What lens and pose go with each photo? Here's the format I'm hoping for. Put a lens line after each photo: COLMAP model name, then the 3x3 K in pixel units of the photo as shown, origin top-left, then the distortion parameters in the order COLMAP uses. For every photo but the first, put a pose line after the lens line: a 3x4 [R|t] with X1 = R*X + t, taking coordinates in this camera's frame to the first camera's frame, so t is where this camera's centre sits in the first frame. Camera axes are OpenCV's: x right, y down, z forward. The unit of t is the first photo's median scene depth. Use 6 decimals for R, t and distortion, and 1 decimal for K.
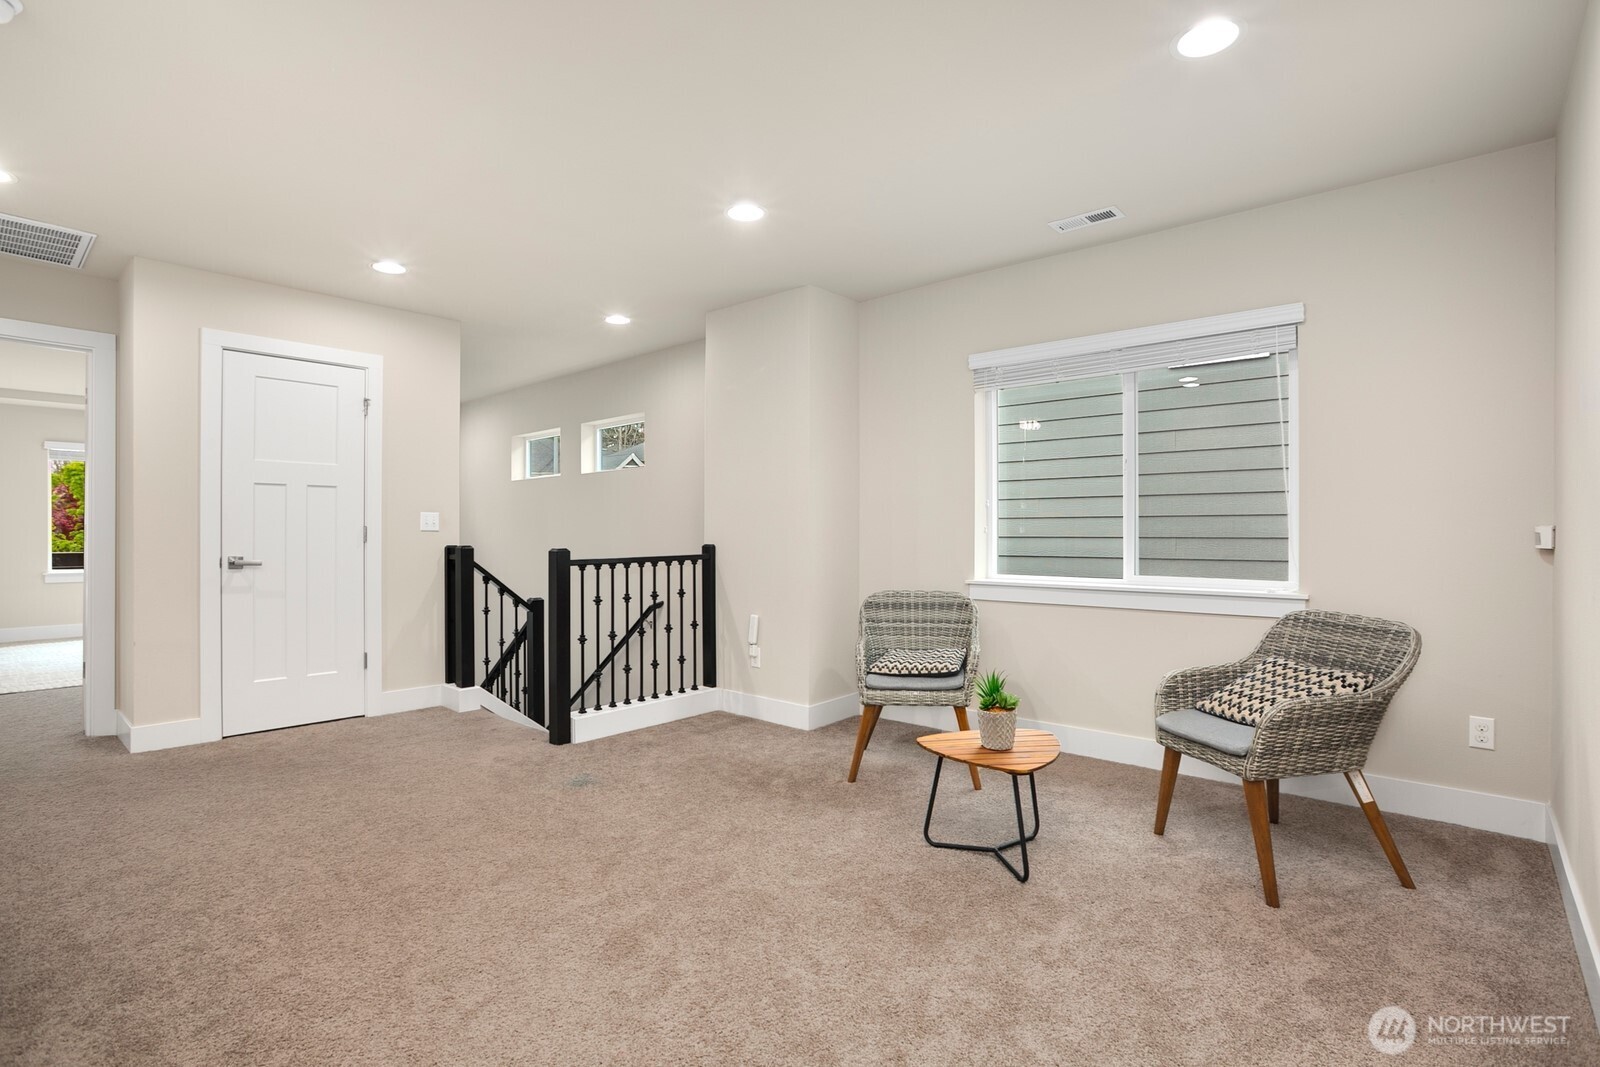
lens RADIAL K [[771.9, 0, 800.7], [0, 771.9, 535.7], [0, 0, 1]] dist [-0.016252, 0.000751]
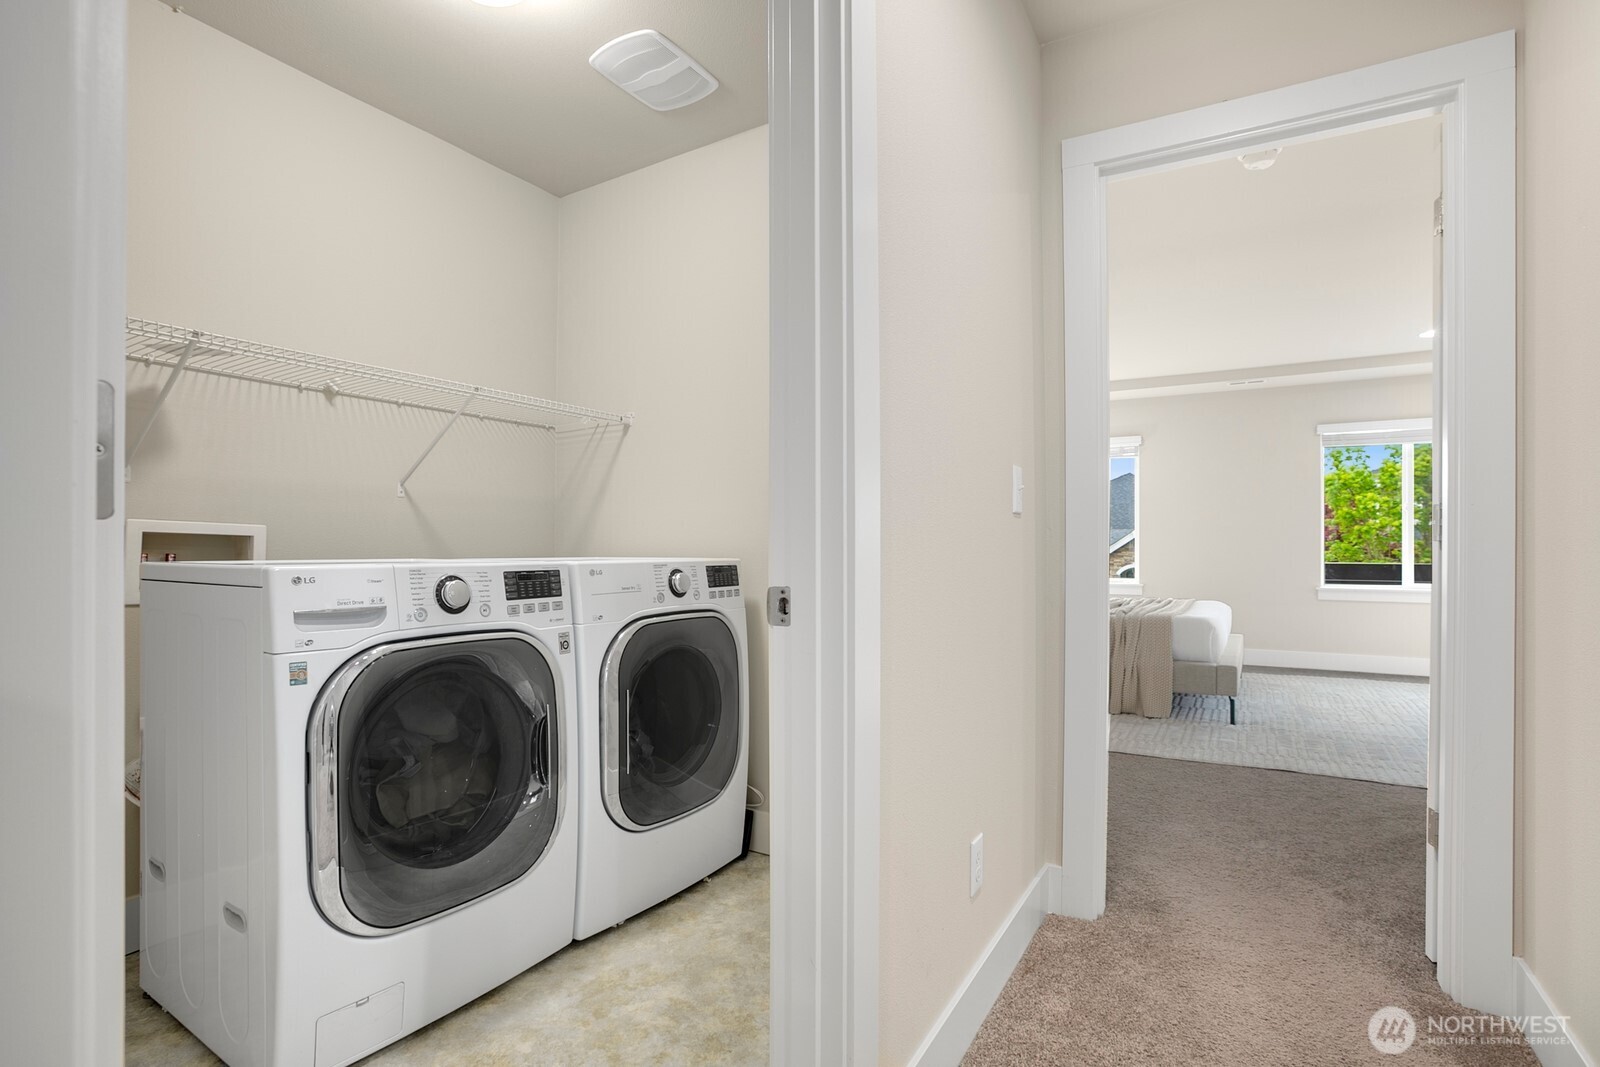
lens RADIAL K [[771.9, 0, 812.8], [0, 771.9, 543.7], [0, 0, 1]] dist [-0.016252, 0.000751]
pose [[0.223967, 0.001552, -0.974595, -0.317598], [-0.000225, 0.999999, 0.001540, 0.001025], [0.974597, -0.000126, 0.223967, 0.291544]]
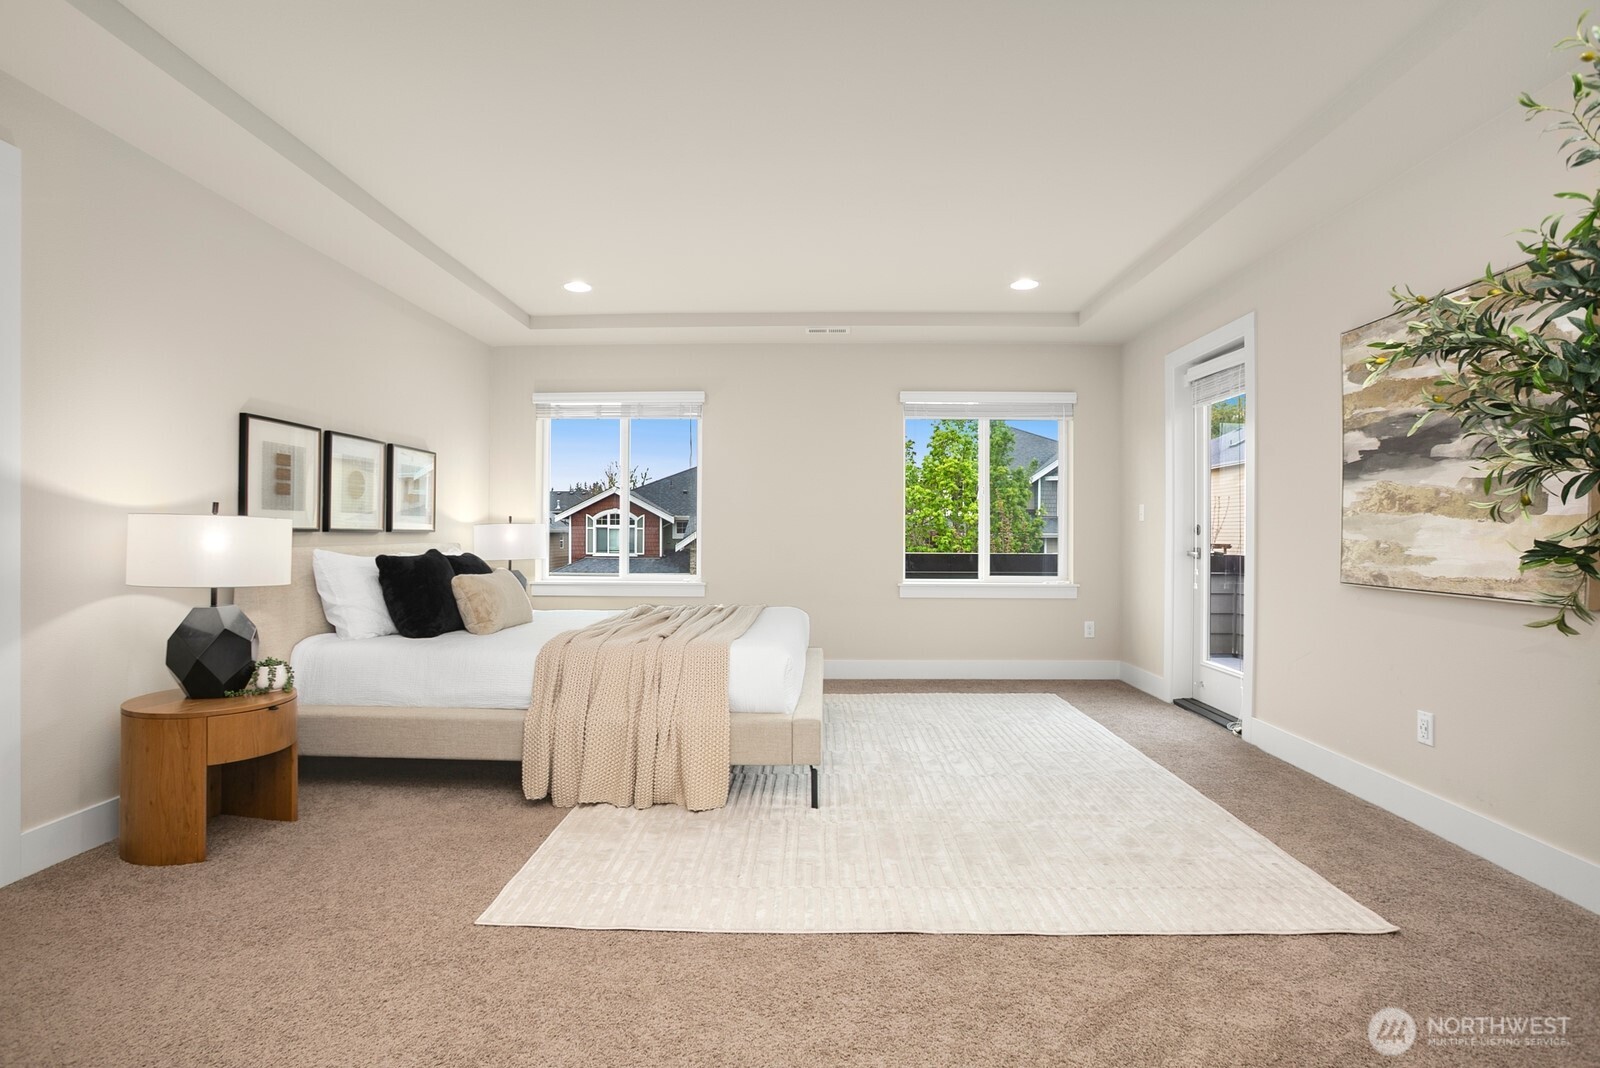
lens RADIAL K [[771.9, 0, 801.9], [0, 771.9, 530.1], [0, 0, 1]] dist [-0.016252, 0.000751]
pose [[0.662674, 0.005554, -0.748887, -0.529472], [-0.008688, 0.999962, -0.000272, 0.002269], [0.748858, 0.006686, 0.662697, 0.471258]]
